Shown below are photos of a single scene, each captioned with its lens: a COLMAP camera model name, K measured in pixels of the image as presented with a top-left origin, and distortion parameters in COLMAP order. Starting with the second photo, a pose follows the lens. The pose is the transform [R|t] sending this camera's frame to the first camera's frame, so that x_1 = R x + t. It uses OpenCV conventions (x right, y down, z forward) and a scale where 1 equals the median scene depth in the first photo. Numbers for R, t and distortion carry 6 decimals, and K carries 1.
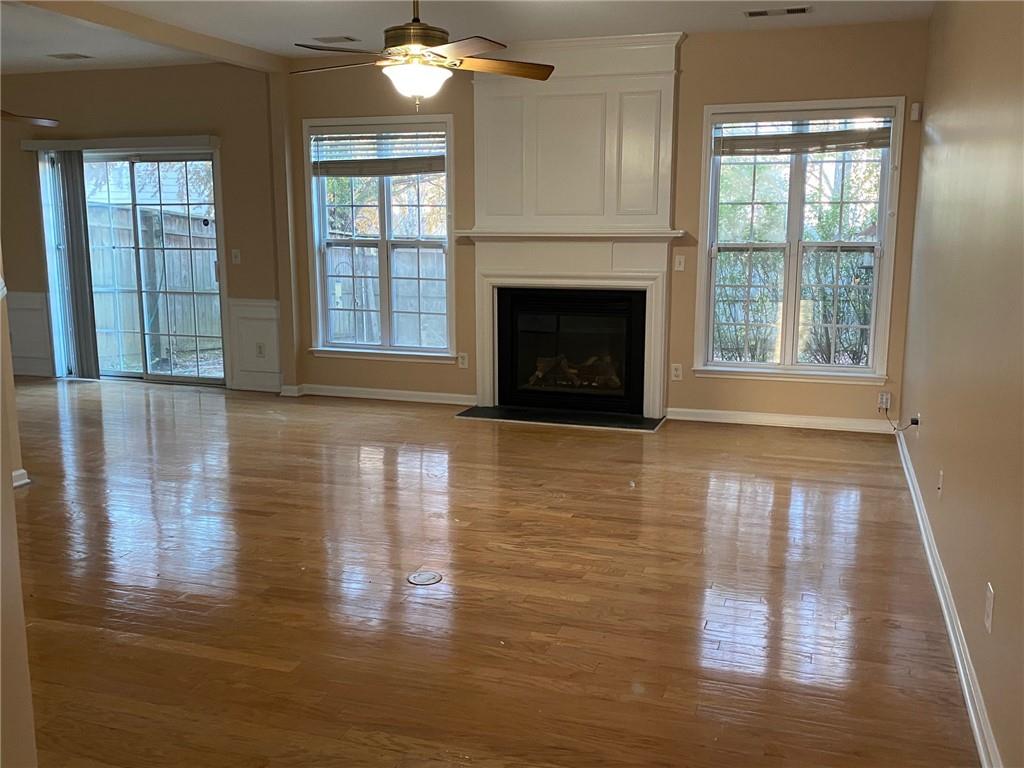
lens RADIAL K [[911.2, 0, 532.8], [0, 911.2, 380.4], [0, 0, 1]] dist [0.035706, -0.020536]
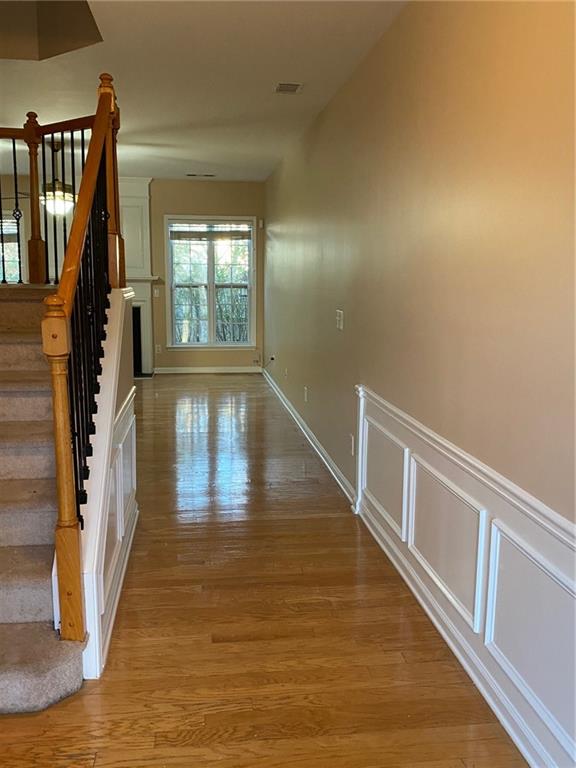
lens RADIAL K [[683.4, 0, 285.6], [0, 683.4, 386.0], [0, 0, 1]] dist [0.035706, -0.020536]
pose [[0.900057, -0.059444, 0.431698, -0.240158], [0.070151, 0.997497, -0.008907, 0.104784], [-0.430088, 0.038301, 0.901974, -0.450057]]
